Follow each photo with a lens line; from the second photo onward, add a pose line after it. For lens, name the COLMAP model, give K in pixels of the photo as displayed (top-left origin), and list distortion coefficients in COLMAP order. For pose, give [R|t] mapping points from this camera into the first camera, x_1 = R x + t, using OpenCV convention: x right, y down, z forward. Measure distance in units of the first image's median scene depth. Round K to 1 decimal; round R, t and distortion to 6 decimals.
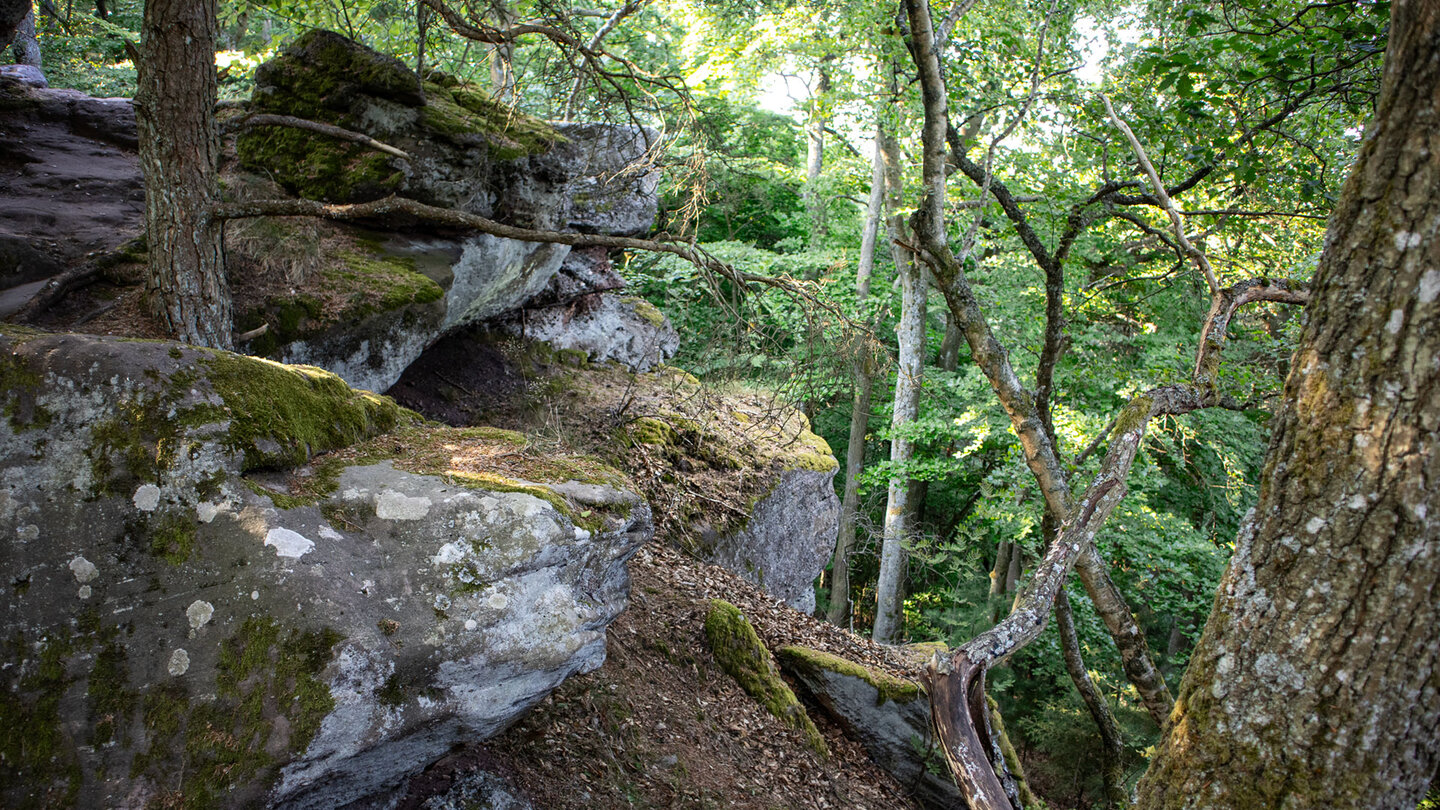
lens RADIAL K [[948.2, 0, 723.6], [0, 948.2, 428.8], [0, 0, 1]] dist [-0.116257, 0.067515]
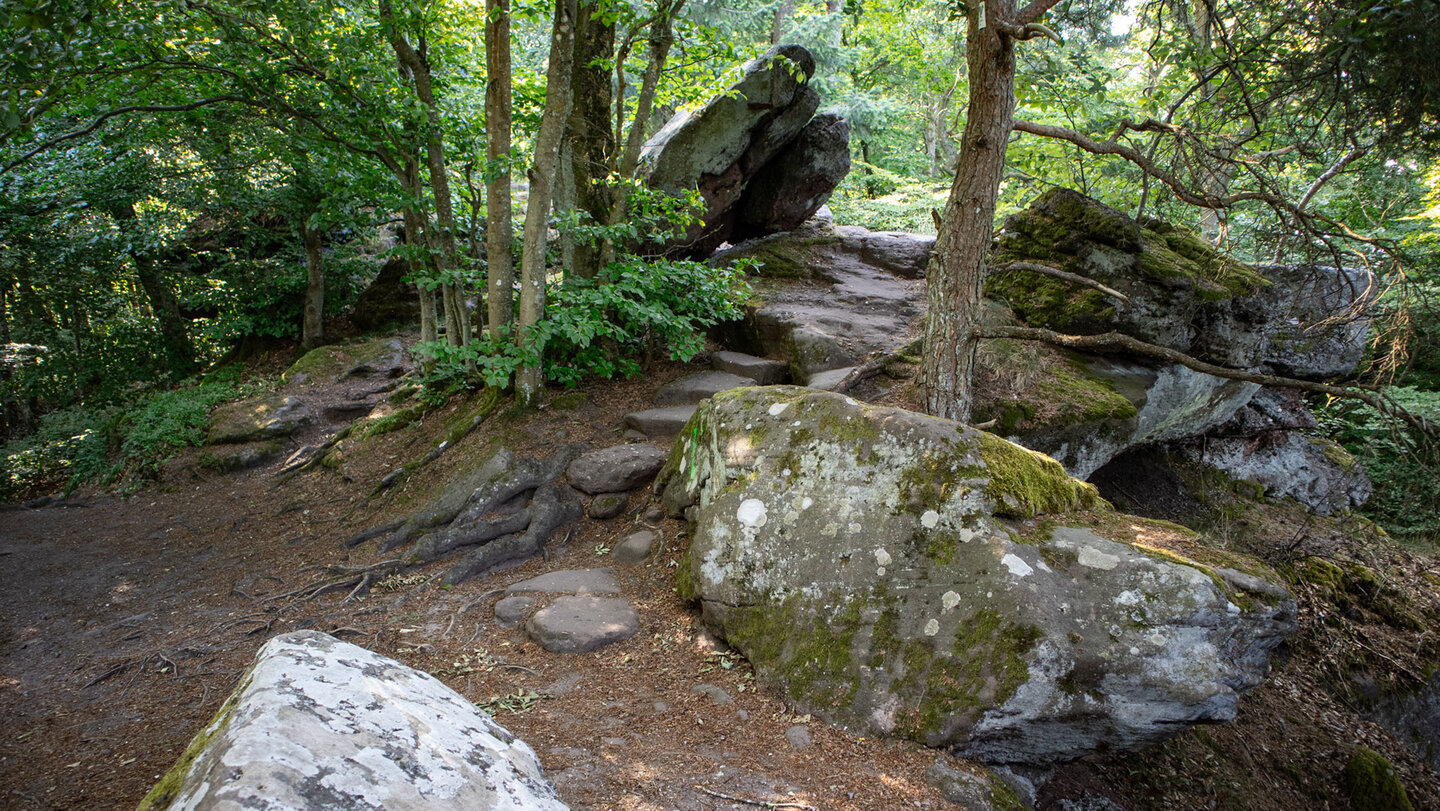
lens RADIAL K [[948.2, 0, 723.6], [0, 948.2, 429.3], [0, 0, 1]] dist [-0.116257, 0.067515]
pose [[0.767971, 0.117271, -0.629657, 0.042498], [-0.192079, 0.980014, -0.051749, 0.040472], [0.611004, 0.160686, 0.775148, -0.243977]]
